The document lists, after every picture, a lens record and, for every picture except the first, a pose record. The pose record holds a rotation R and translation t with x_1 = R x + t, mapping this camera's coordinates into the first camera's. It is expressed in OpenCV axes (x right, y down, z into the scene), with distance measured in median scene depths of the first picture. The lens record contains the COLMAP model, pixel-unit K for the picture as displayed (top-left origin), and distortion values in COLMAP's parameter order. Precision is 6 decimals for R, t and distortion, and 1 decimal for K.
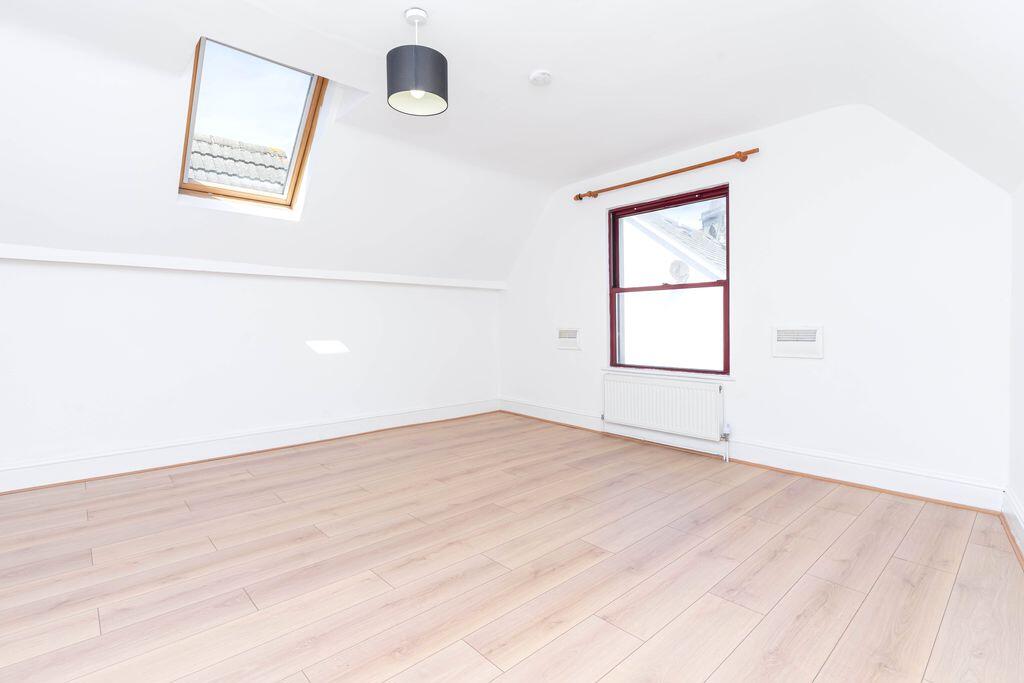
lens RADIAL K [[513.1, 0, 526.6], [0, 513.1, 341.1], [0, 0, 1]] dist [0.003025, 0.000484]
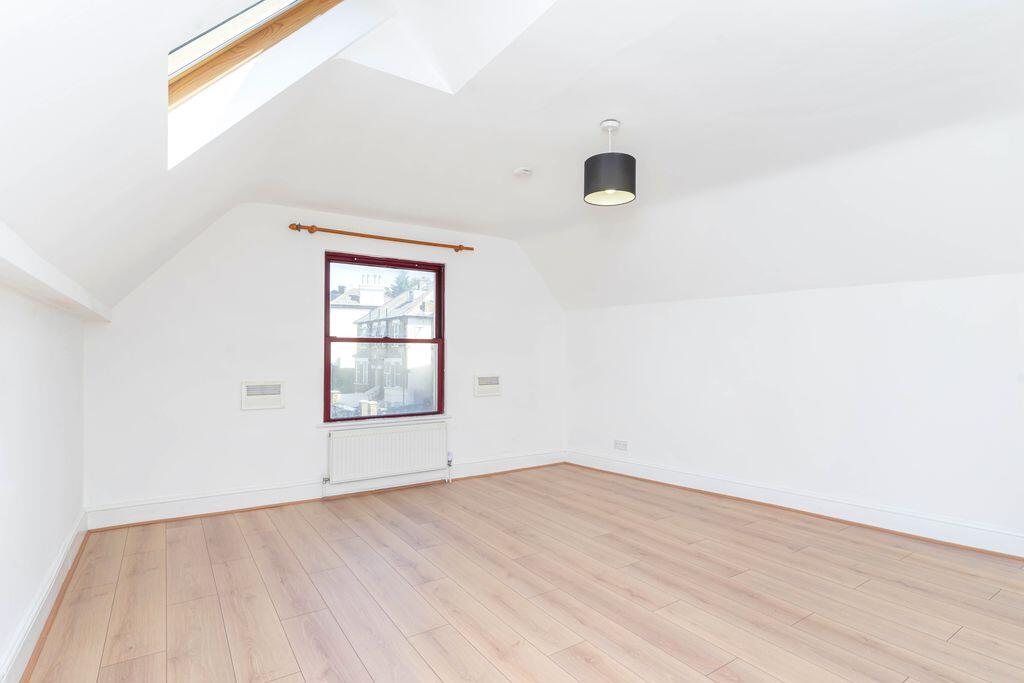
lens RADIAL K [[513.1, 0, 526.6], [0, 513.1, 341.1], [0, 0, 1]] dist [0.003025, 0.000484]
pose [[0.112855, 0.029553, 0.993172, -0.960720], [0.025828, 0.999133, -0.032665, -0.075709], [-0.993276, 0.029338, 0.111994, 0.739745]]
